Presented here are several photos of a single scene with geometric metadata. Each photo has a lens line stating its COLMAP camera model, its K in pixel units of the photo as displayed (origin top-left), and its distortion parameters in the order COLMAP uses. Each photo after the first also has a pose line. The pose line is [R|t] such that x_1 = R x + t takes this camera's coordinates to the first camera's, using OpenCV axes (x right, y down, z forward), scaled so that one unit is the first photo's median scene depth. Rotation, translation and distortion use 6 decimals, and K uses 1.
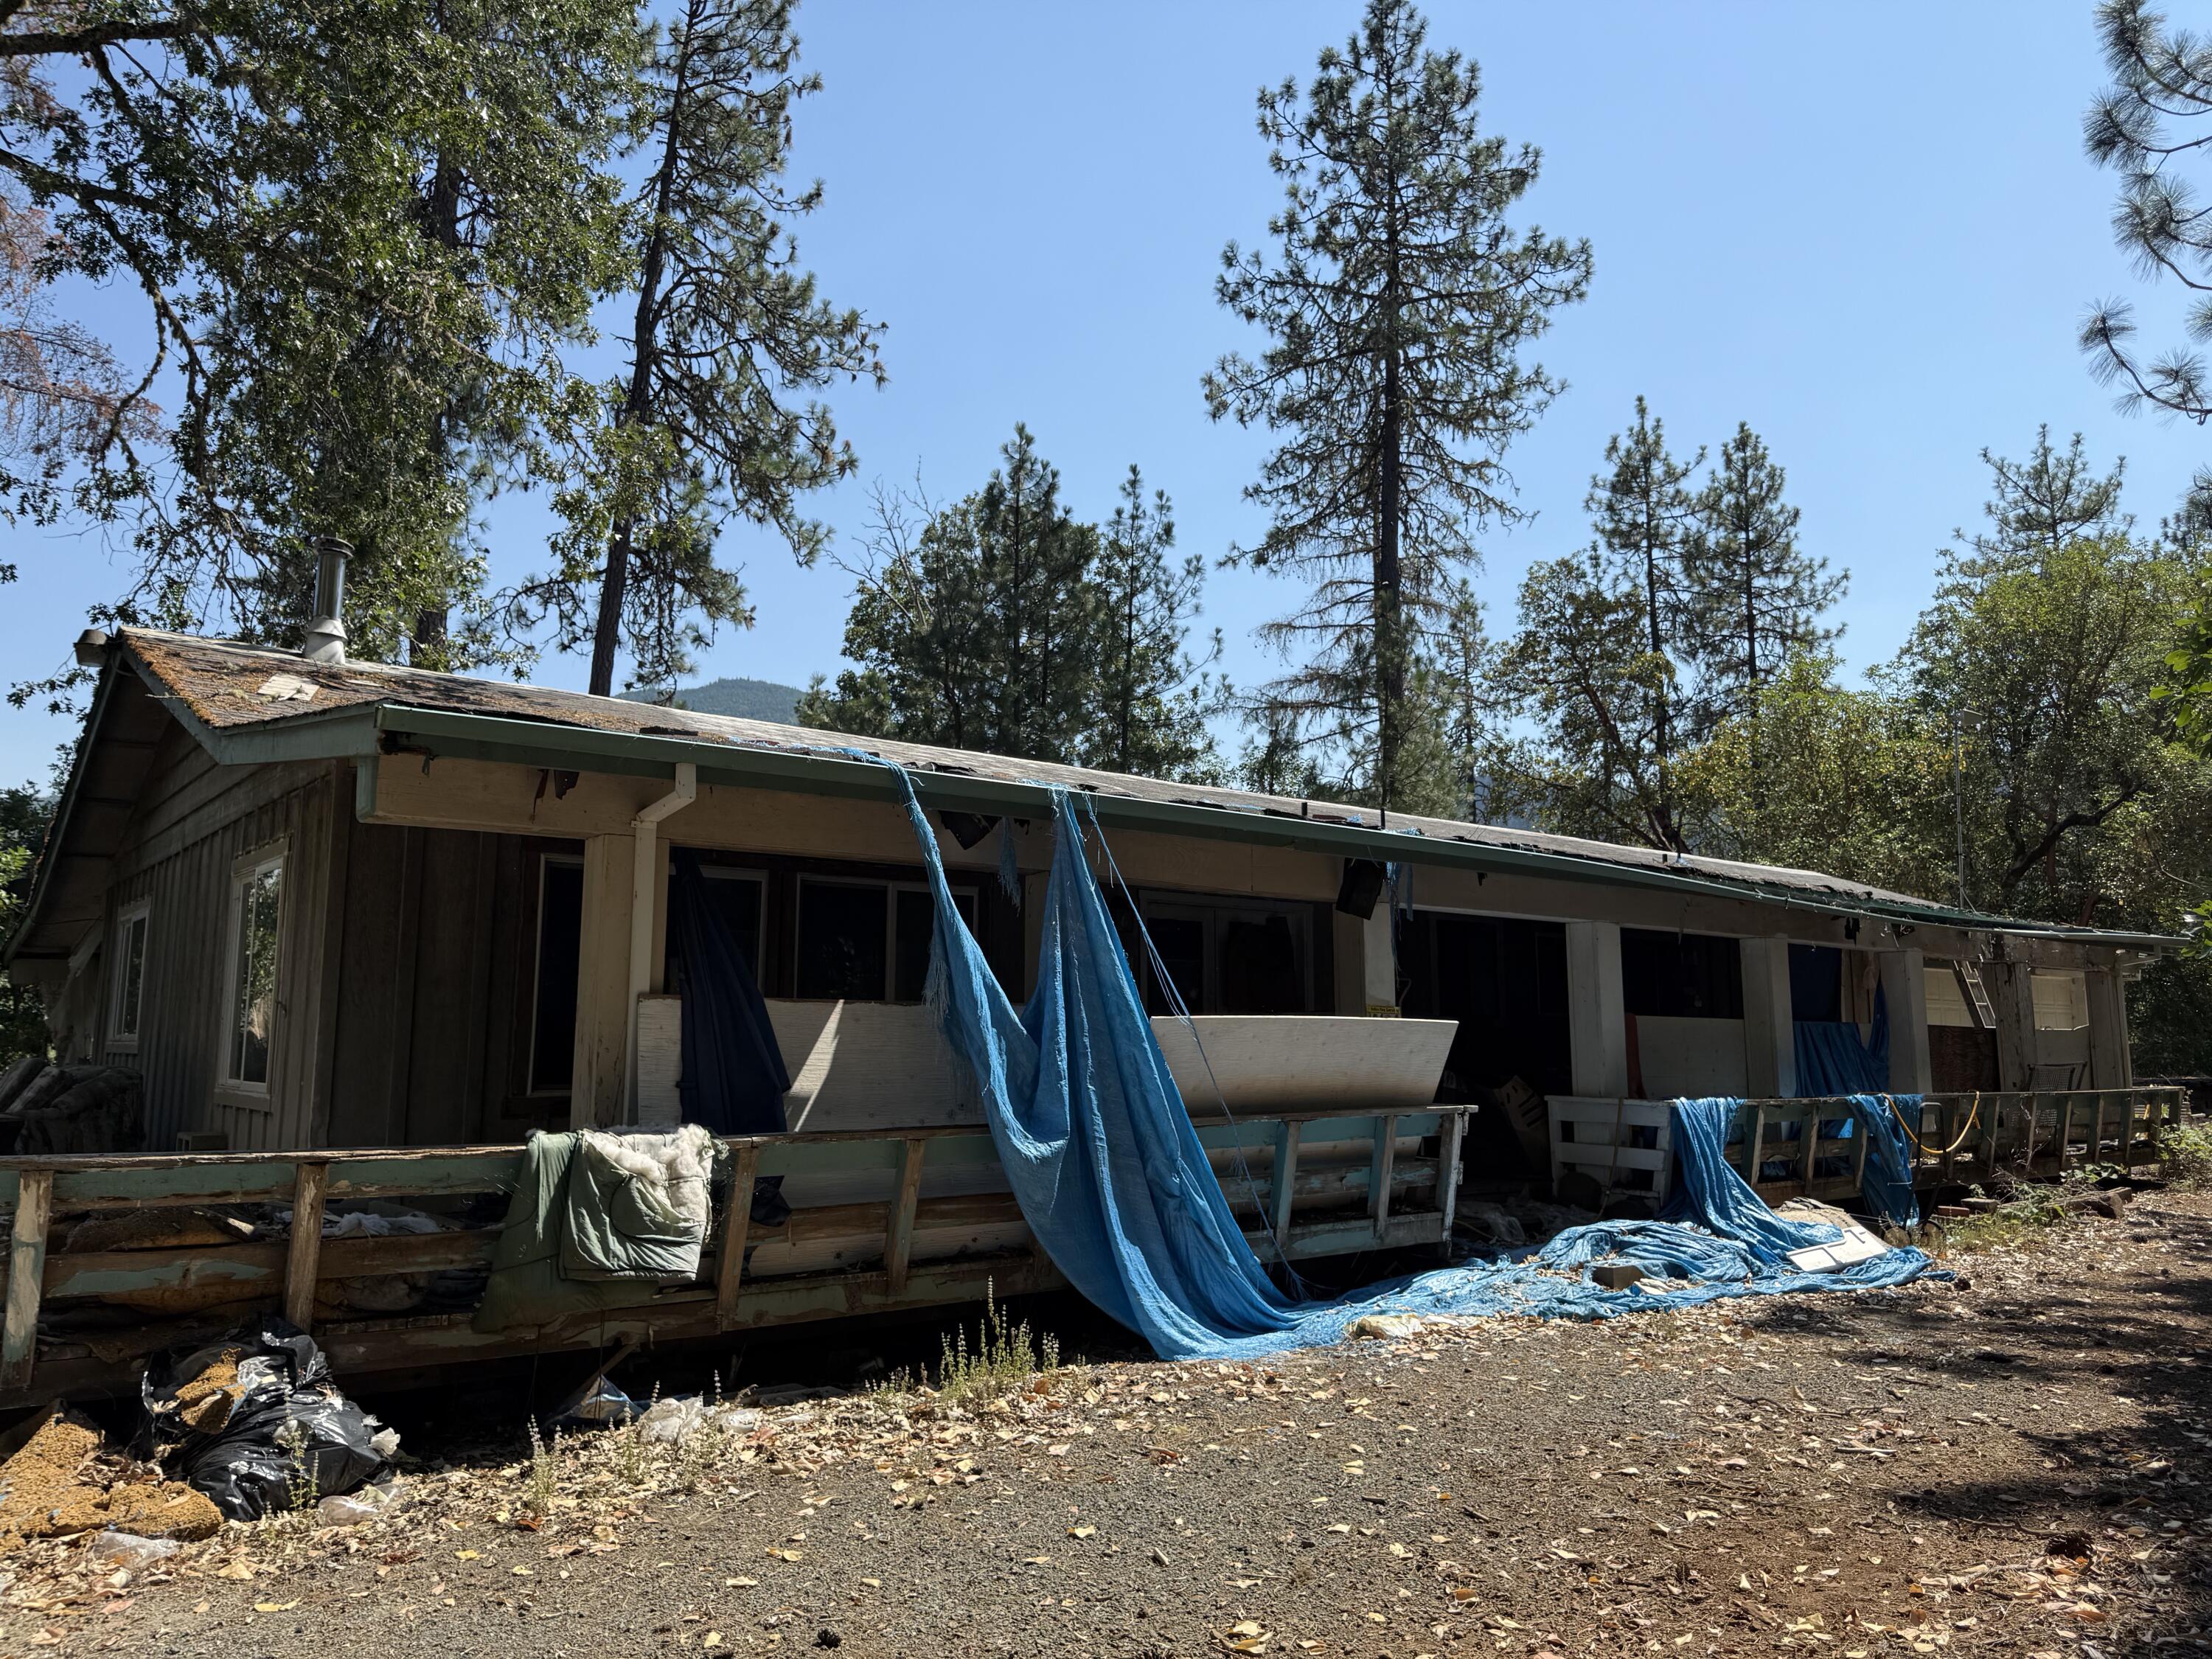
lens RADIAL K [[1690.5, 0, 1106.0], [0, 1690.5, 829.5], [0, 0, 1]] dist [-0.135605, 0.117978]
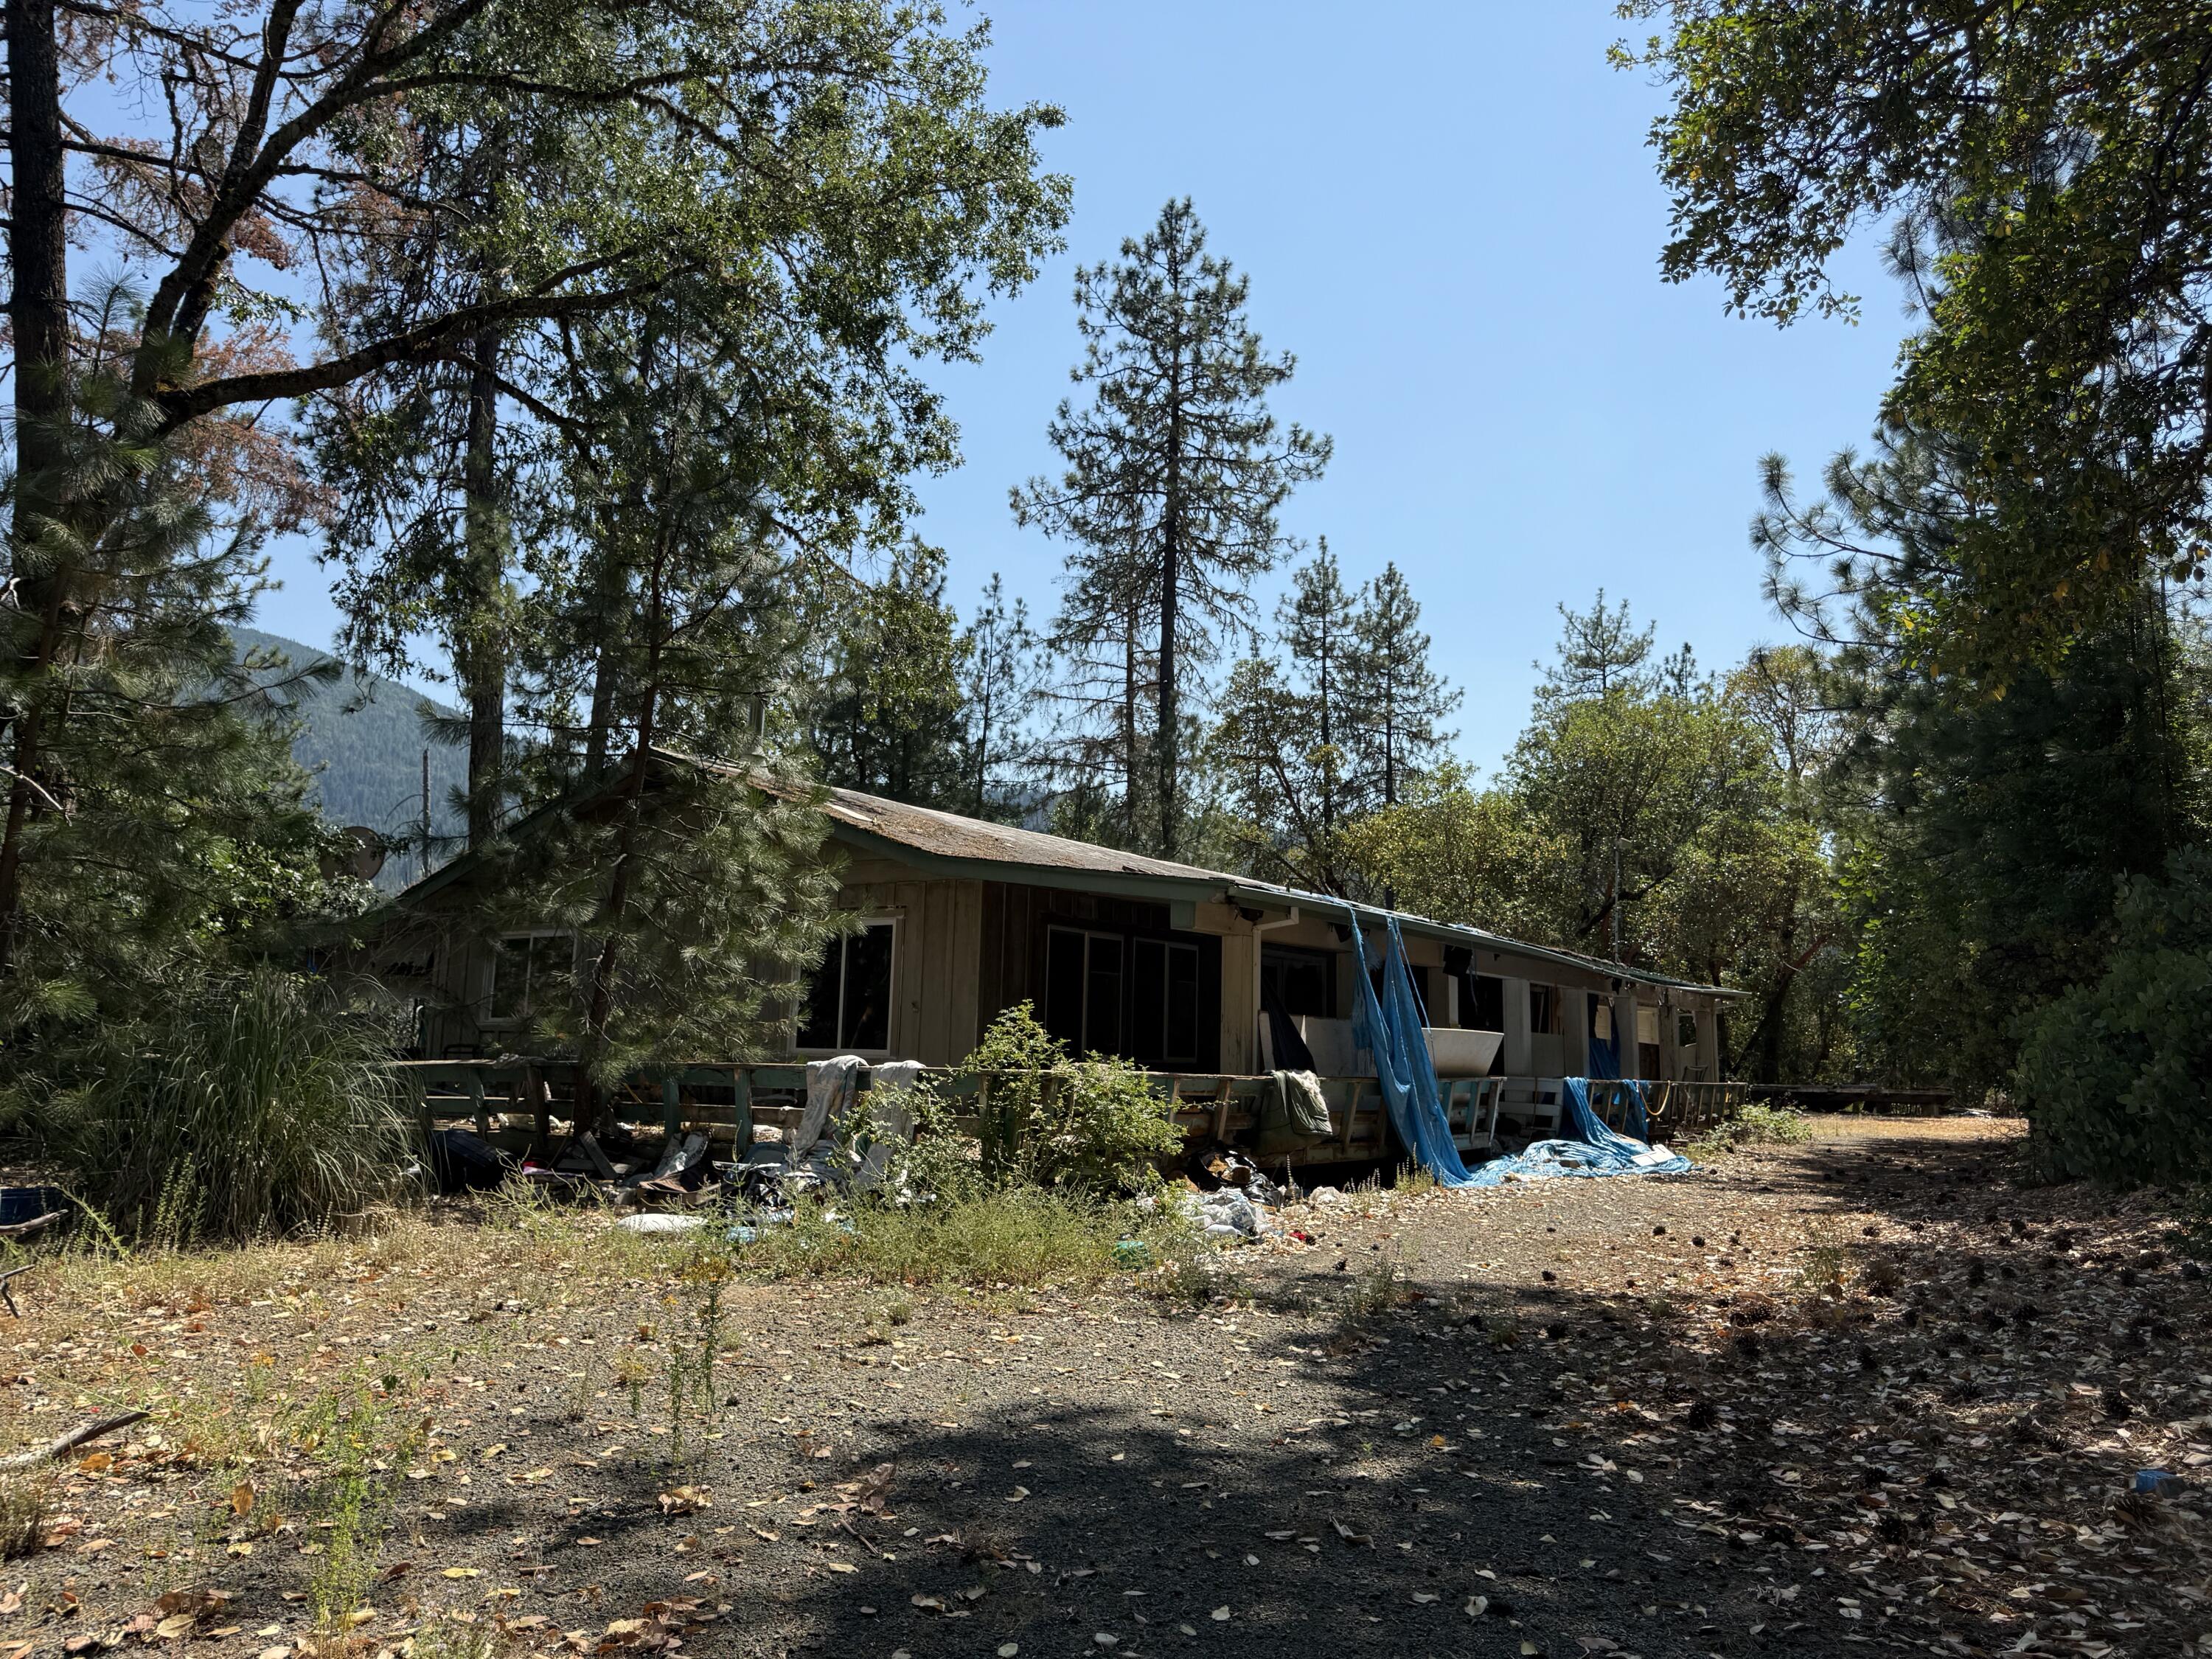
lens RADIAL K [[1511.9, 0, 1106.0], [0, 1511.9, 829.5], [0, 0, 1]] dist [-0.098185, -0.000678]
pose [[0.967338, 0.083473, 0.239353, -0.118876], [-0.083316, 0.996465, -0.010792, -0.011768], [-0.239408, -0.009503, 0.970873, -0.105292]]
